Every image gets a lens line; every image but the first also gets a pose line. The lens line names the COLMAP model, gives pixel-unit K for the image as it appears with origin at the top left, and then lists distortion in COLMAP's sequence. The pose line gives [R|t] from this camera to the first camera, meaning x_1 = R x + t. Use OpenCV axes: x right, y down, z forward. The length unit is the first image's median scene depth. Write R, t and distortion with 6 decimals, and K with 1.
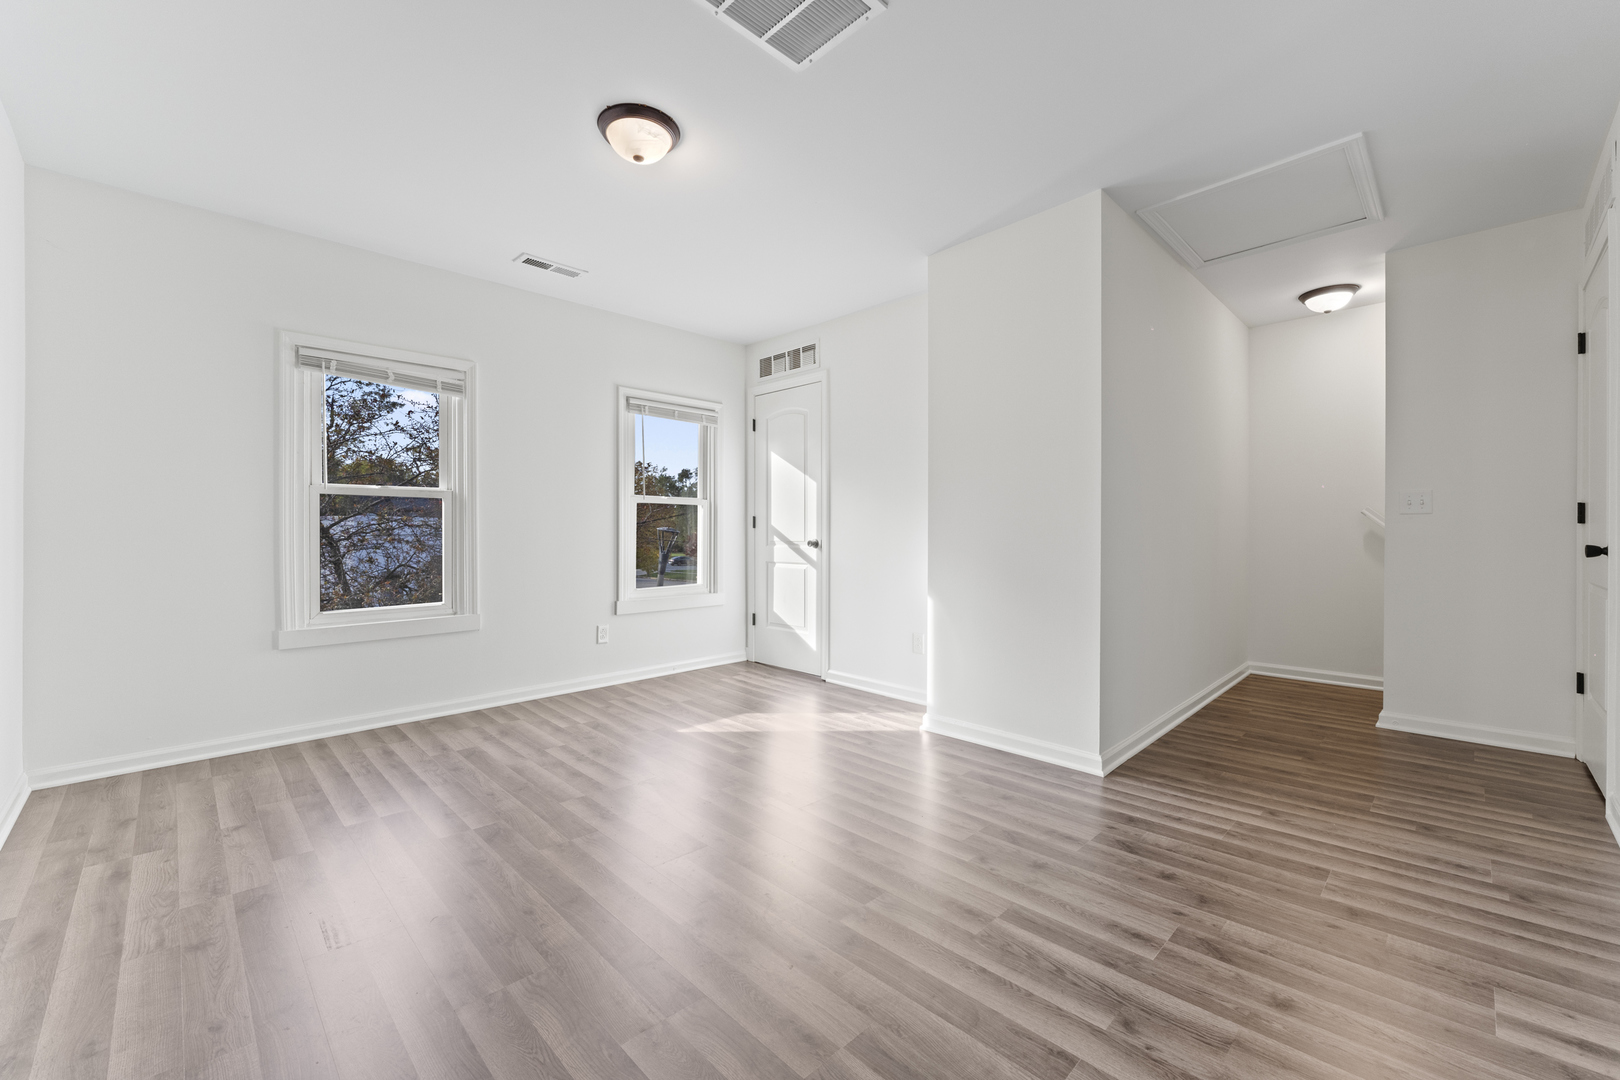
lens RADIAL K [[644.9, 0, 806.4], [0, 644.9, 537.3], [0, 0, 1]] dist [-0.000256, 0.000135]
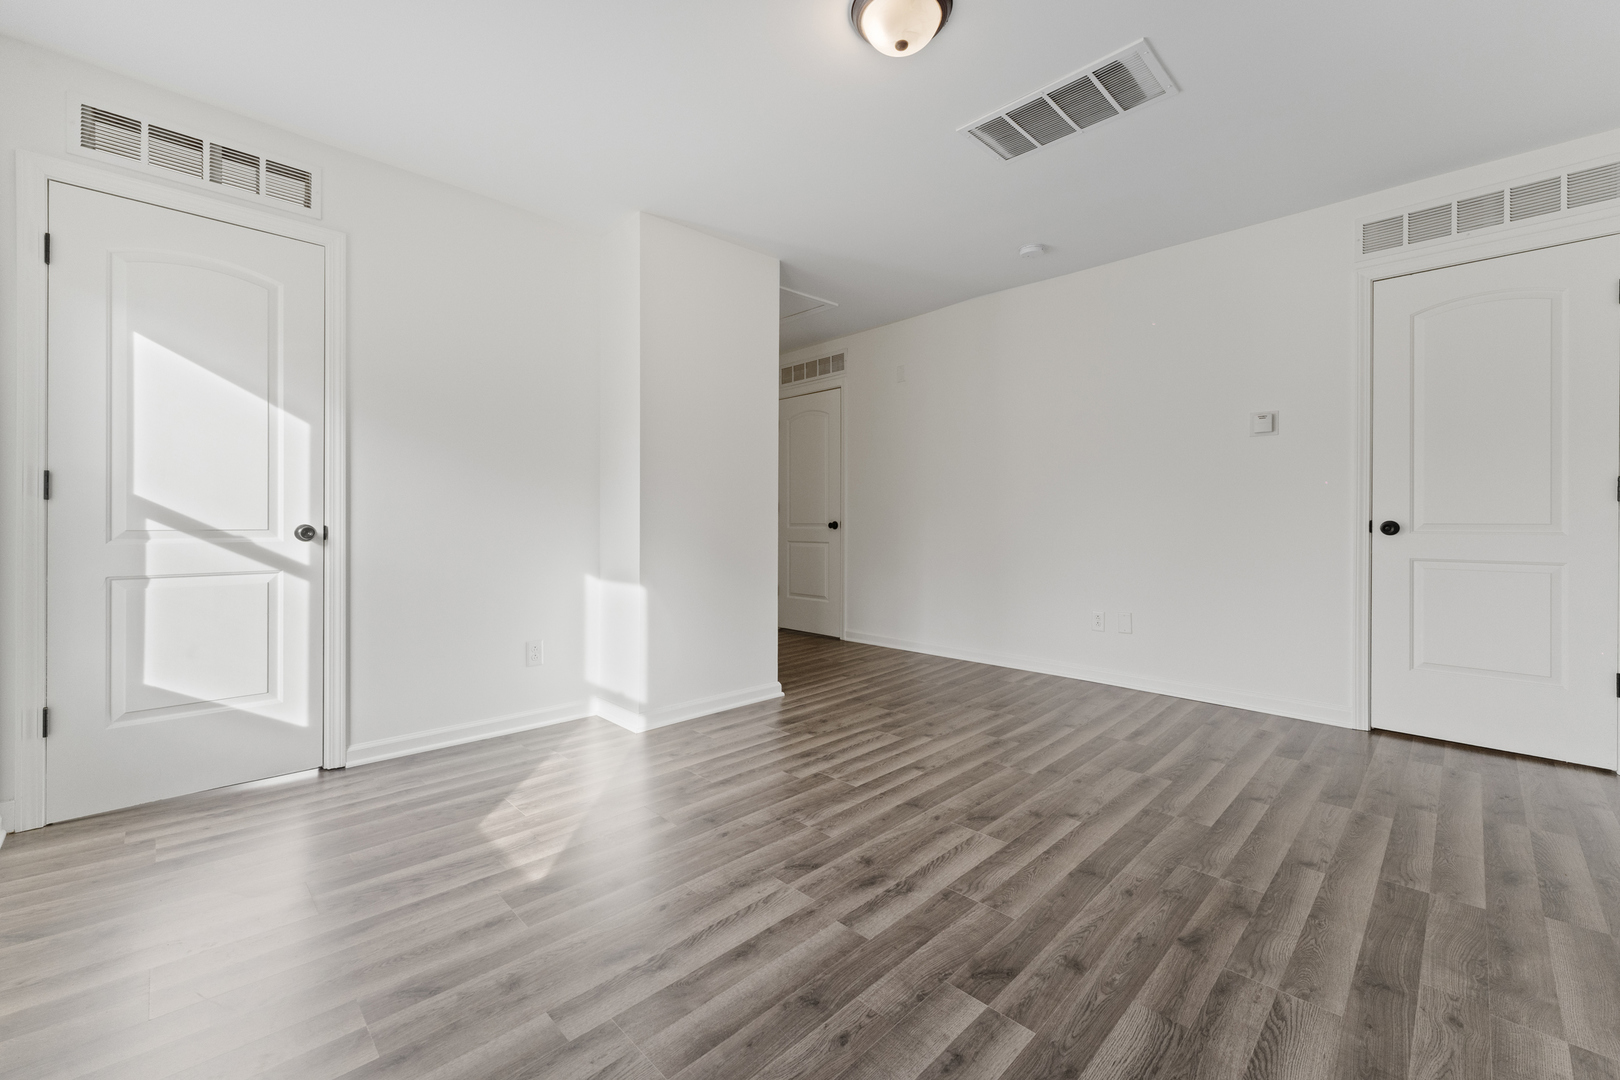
lens RADIAL K [[653.5, 0, 806.9], [0, 653.5, 522.7], [0, 0, 1]] dist [0.000734, 0.000083]
pose [[0.000834, -0.004055, 0.999991, -0.790066], [0.005194, 0.999978, 0.004050, 0.001952], [-0.999986, 0.005191, 0.000855, 0.820425]]
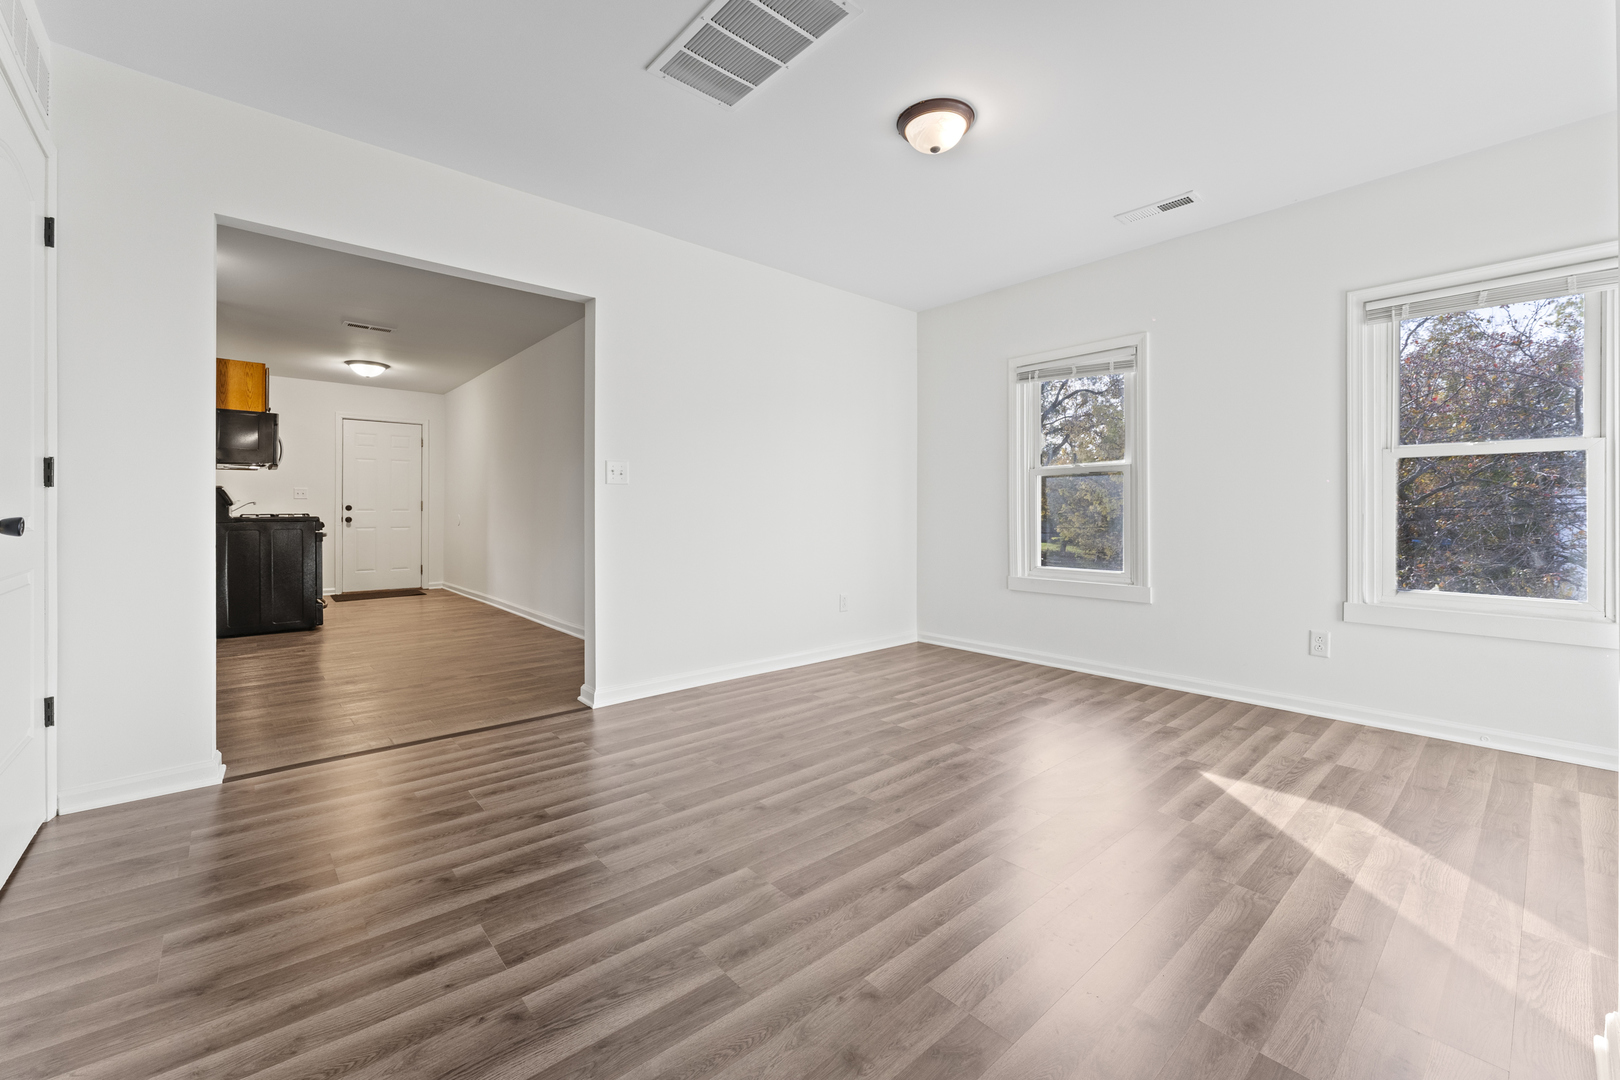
lens RADIAL K [[663.6, 0, 808.0], [0, 663.6, 508.6], [0, 0, 1]] dist [0.000995, -0.000035]
pose [[-0.051840, -0.001019, -0.998655, 0.613211], [-0.005115, 0.999987, -0.000754, 0.002665], [0.998642, 0.005069, -0.051845, 0.623411]]
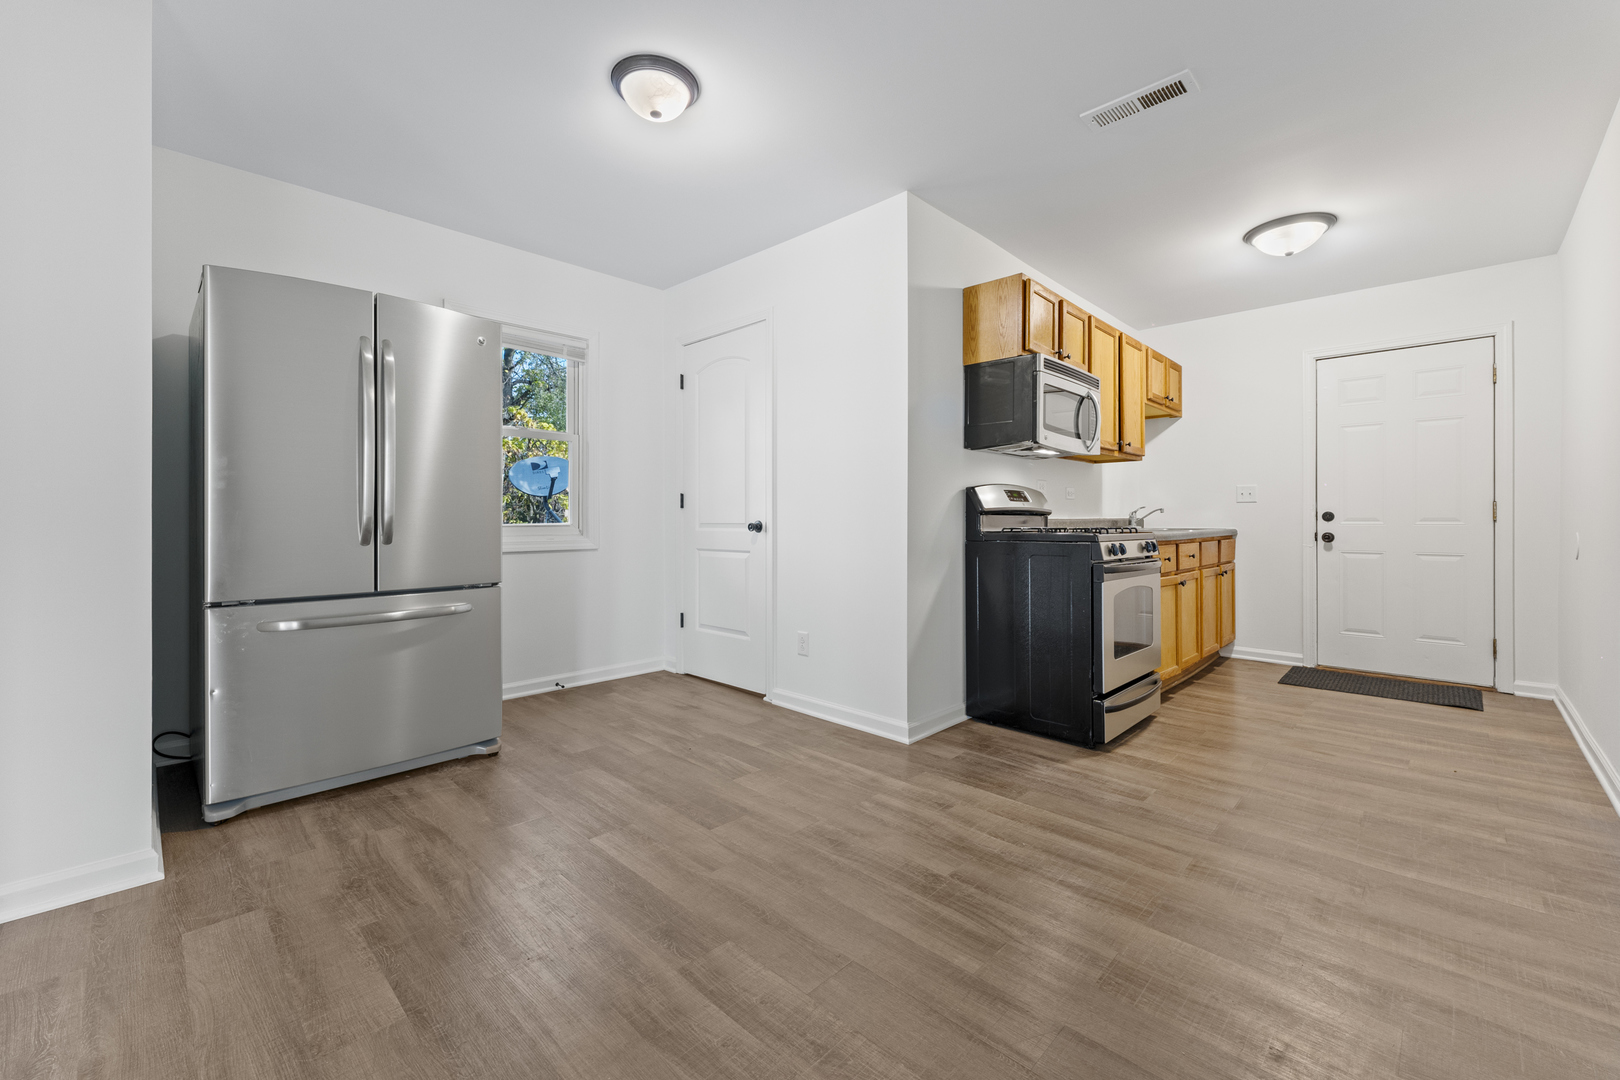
lens RADIAL K [[653.5, 0, 806.9], [0, 653.5, 522.7], [0, 0, 1]] dist [0.000734, 0.000083]
pose [[-0.999769, 0.002381, -0.021346, -0.637892], [0.002169, 0.999949, 0.009911, 0.003452], [0.021369, 0.009862, -0.999723, 0.132881]]
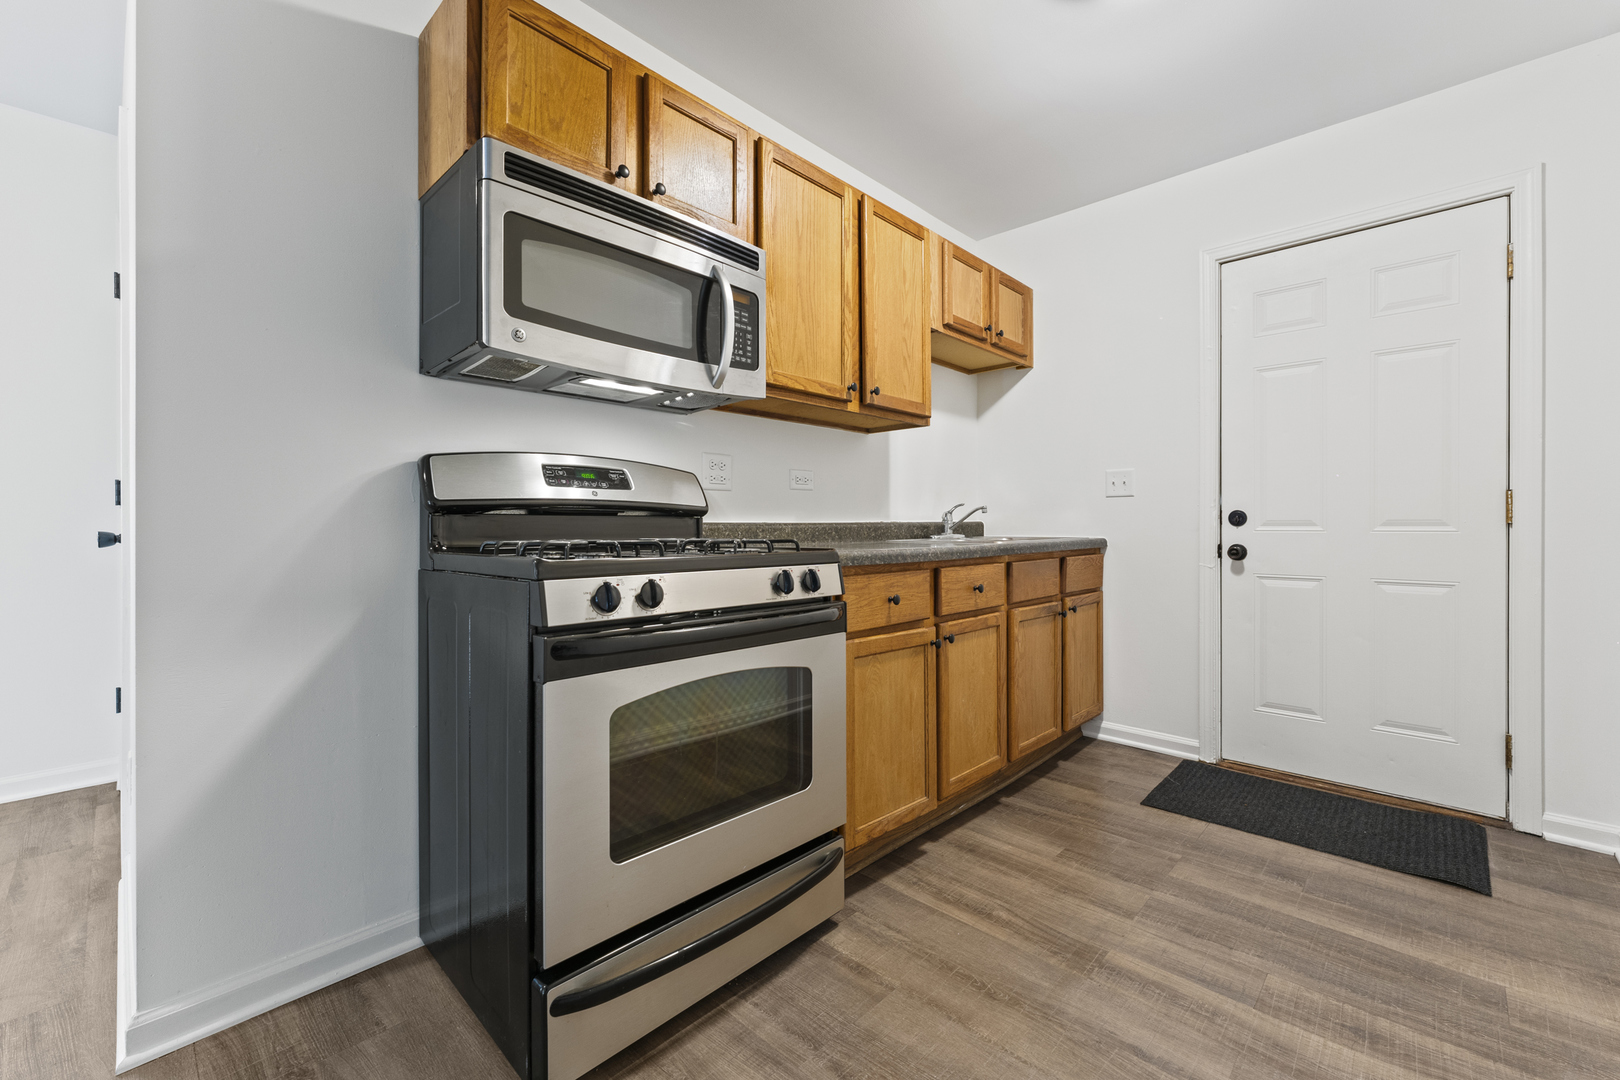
lens RADIAL K [[661.8, 0, 812.3], [0, 661.8, 530.2], [0, 0, 1]] dist [0.001135, 0.000195]
pose [[-0.999283, 0.004470, -0.037592, -1.172236], [0.003939, 0.999891, 0.014202, 0.007673], [0.037651, 0.014044, -0.999192, -0.375075]]
